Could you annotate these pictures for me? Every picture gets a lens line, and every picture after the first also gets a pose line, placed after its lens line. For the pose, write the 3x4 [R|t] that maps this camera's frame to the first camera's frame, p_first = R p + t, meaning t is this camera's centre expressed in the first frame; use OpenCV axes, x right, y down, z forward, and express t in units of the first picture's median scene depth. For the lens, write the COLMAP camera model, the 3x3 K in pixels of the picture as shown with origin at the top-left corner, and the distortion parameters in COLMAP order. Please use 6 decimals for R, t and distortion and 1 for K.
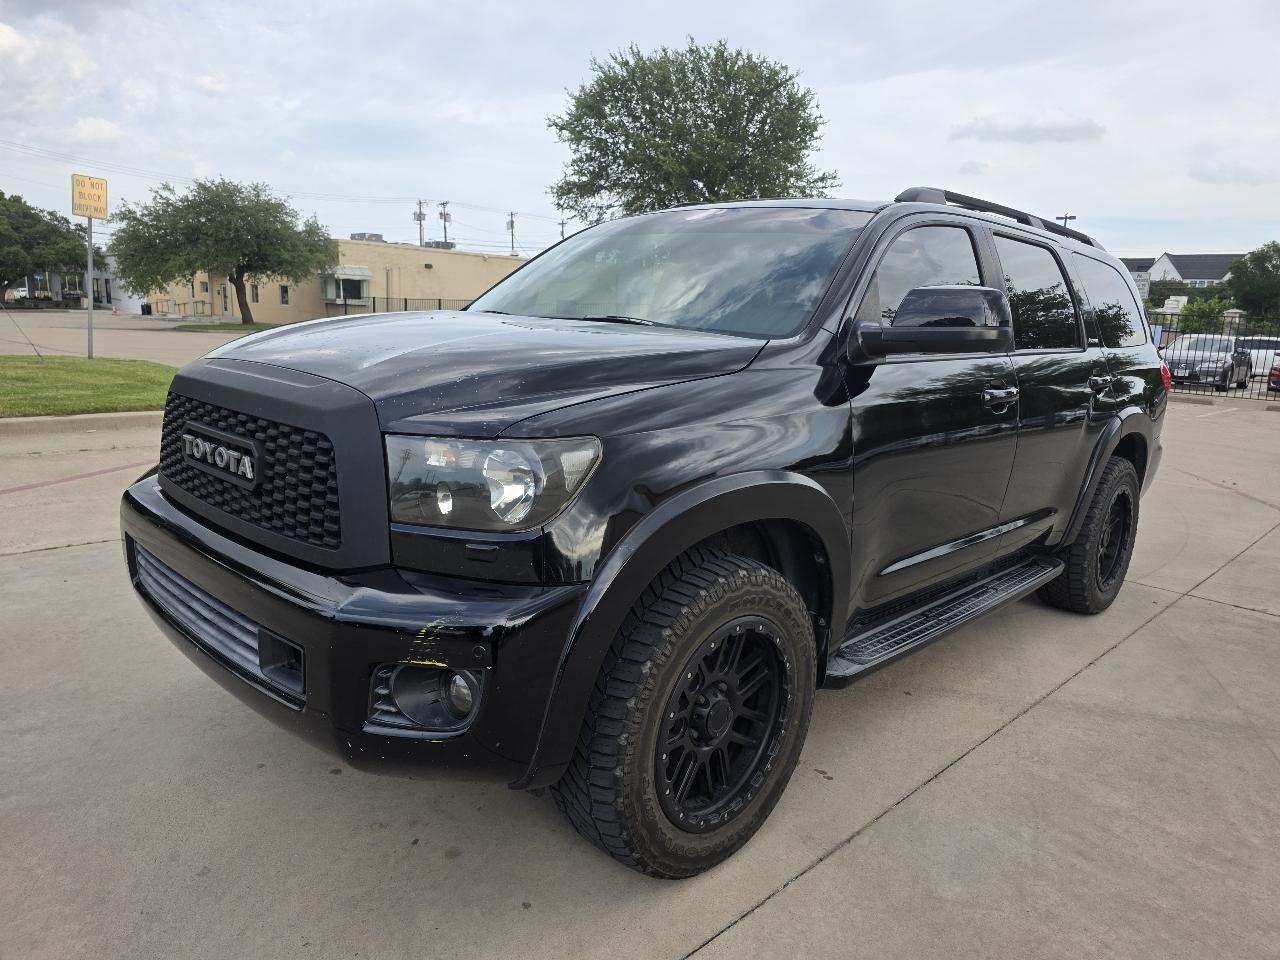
lens RADIAL K [[868.3, 0, 664.4], [0, 868.3, 494.5], [0, 0, 1]] dist [0.042515, -0.038694]
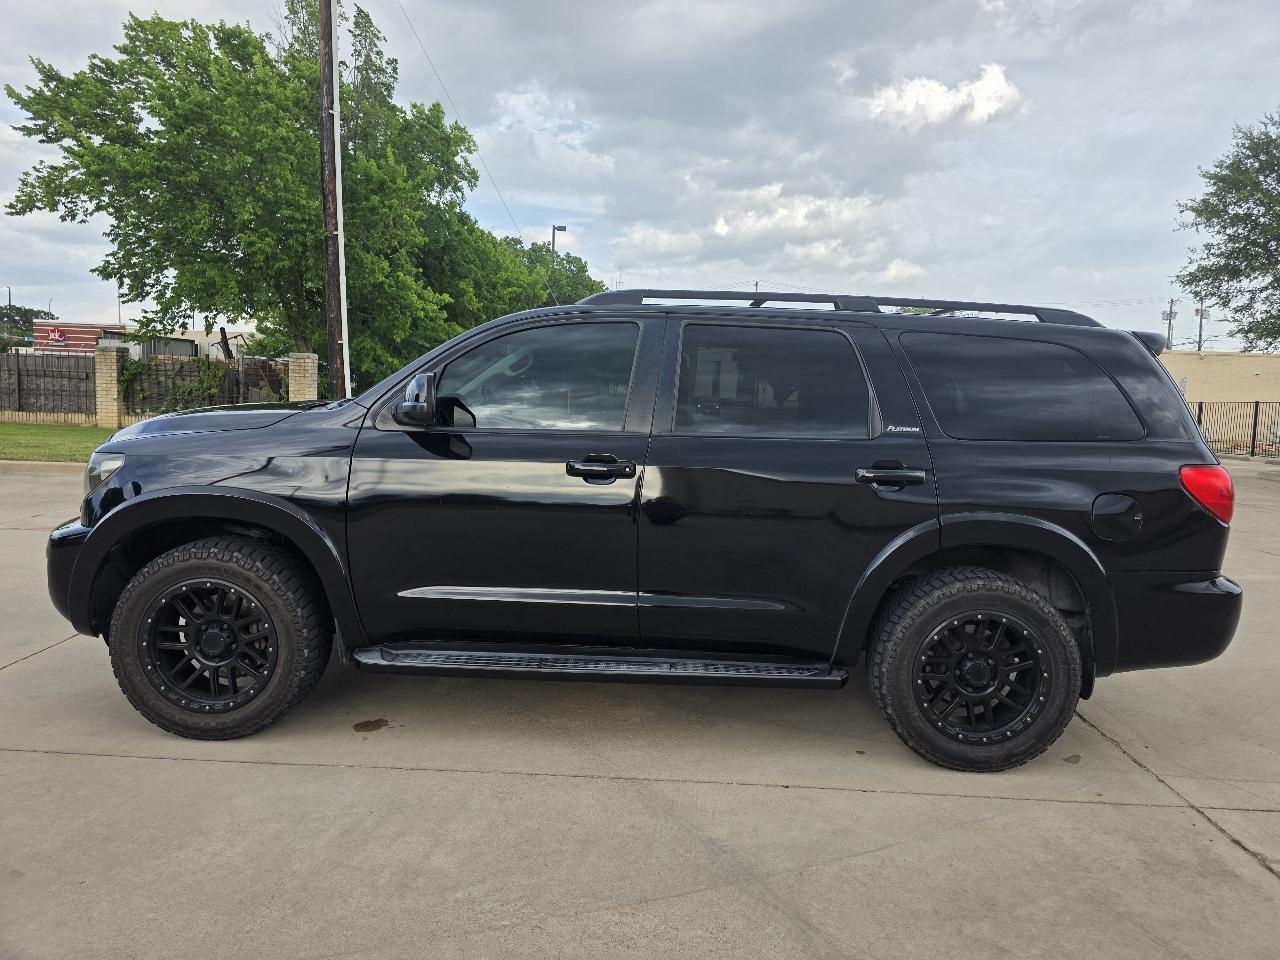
lens RADIAL K [[869.6, 0, 653.2], [0, 869.6, 485.7], [0, 0, 1]] dist [0.041982, -0.037320]
pose [[0.677837, 0.061553, -0.732631, 1.391134], [-0.156111, 0.985816, -0.061610, -0.040222], [0.718448, 0.156133, 0.677831, 0.360961]]
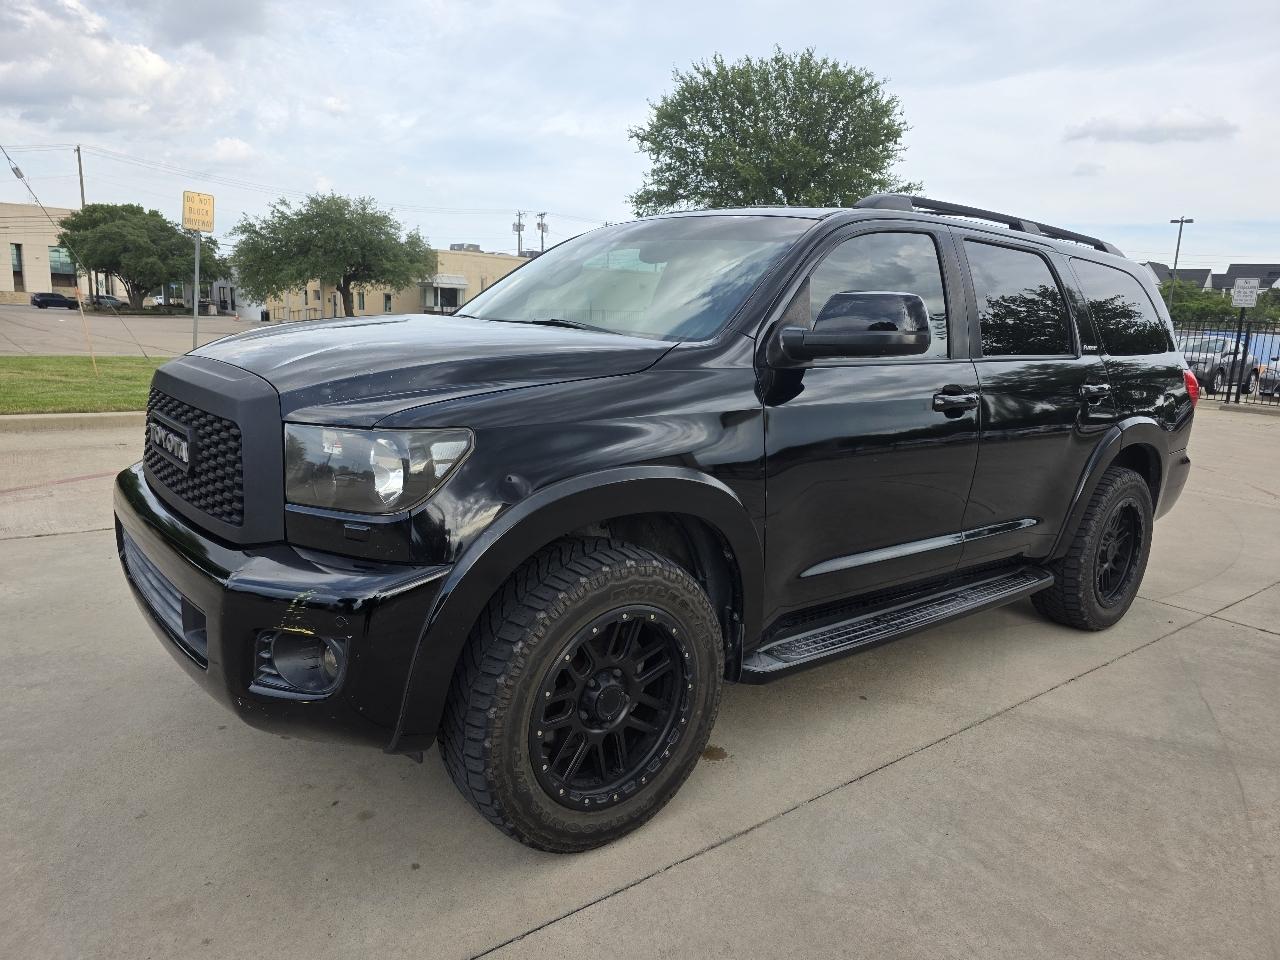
lens RADIAL K [[869.6, 0, 653.2], [0, 869.6, 485.7], [0, 0, 1]] dist [0.041982, -0.037320]
pose [[0.992856, 0.025497, -0.116567, 0.182613], [-0.027615, 0.999481, -0.016597, 0.010412], [0.116083, 0.019698, 0.993044, -0.030001]]
